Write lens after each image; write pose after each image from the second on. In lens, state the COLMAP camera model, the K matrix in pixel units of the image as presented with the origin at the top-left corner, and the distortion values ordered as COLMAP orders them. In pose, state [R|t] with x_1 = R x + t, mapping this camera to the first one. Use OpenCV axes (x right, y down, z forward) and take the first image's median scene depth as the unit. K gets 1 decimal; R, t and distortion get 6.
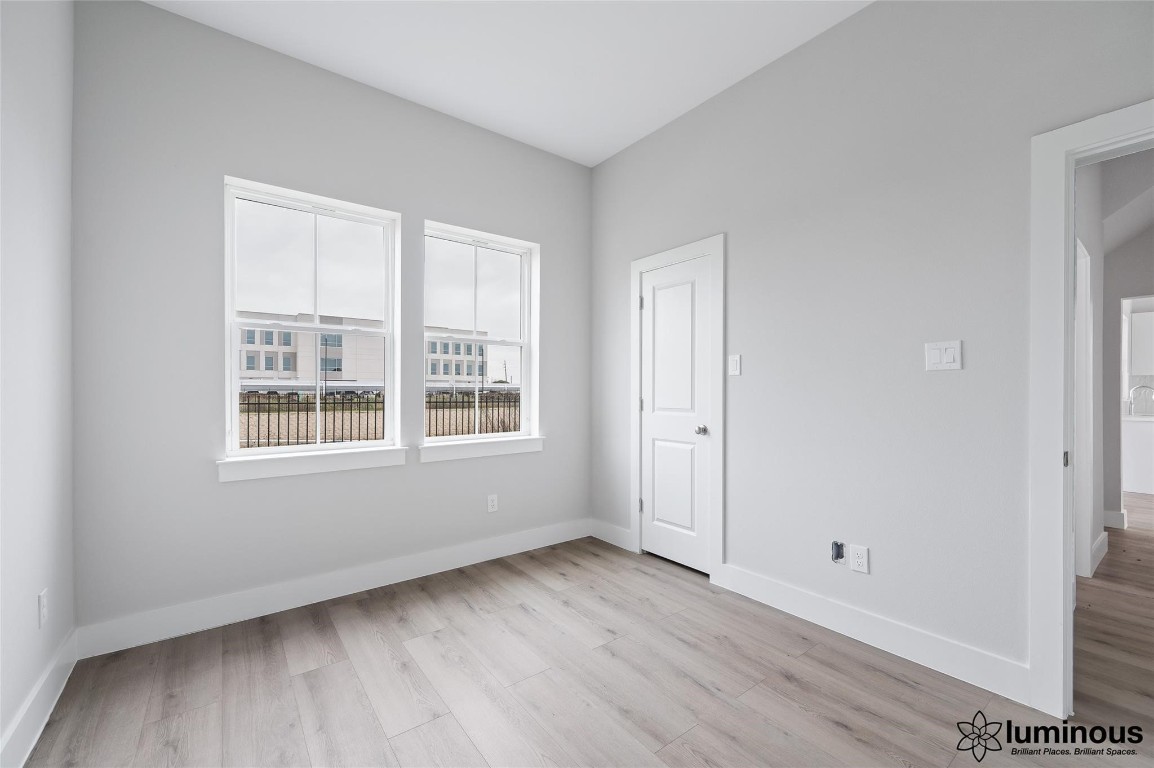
lens RADIAL K [[464.2, 0, 570.7], [0, 464.2, 384.4], [0, 0, 1]] dist [0.002627, -0.000557]
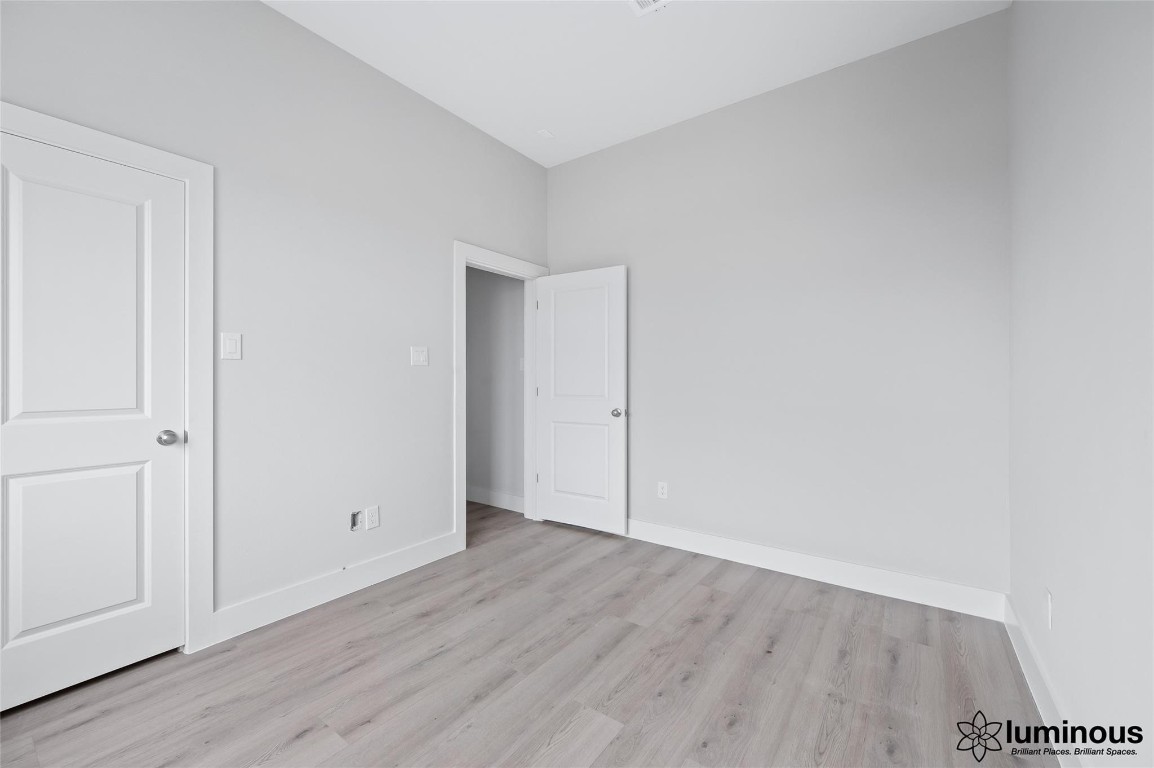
lens RADIAL K [[464.2, 0, 584.1], [0, 464.2, 383.5], [0, 0, 1]] dist [0.002627, -0.000557]
pose [[-0.299974, -0.006741, 0.953923, -0.555694], [-0.012929, 0.999912, 0.003000, 0.011164], [-0.953860, -0.011433, -0.300035, 0.668233]]
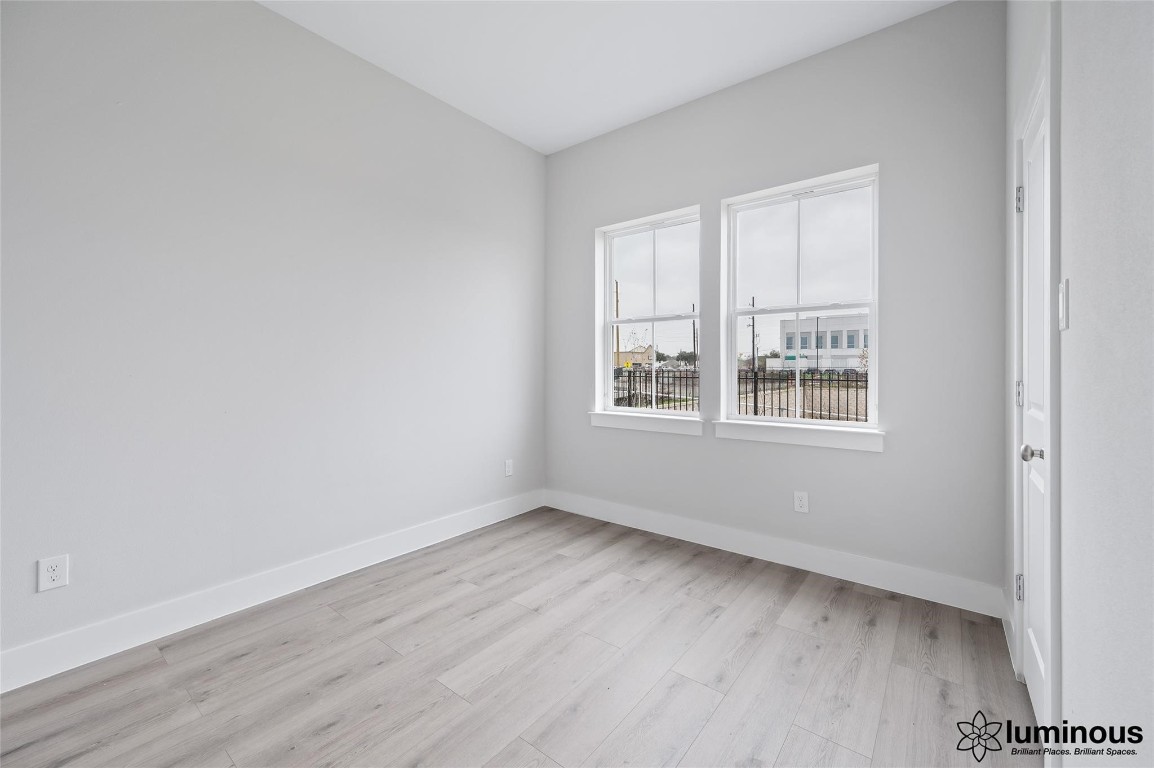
lens RADIAL K [[464.2, 0, 584.1], [0, 464.2, 360.1], [0, 0, 1]] dist [0.002627, -0.000557]
pose [[0.263379, -0.015445, -0.964569, 0.635907], [0.012726, 0.999840, -0.012535, 0.008038], [0.964609, -0.008973, 0.263533, 0.478419]]
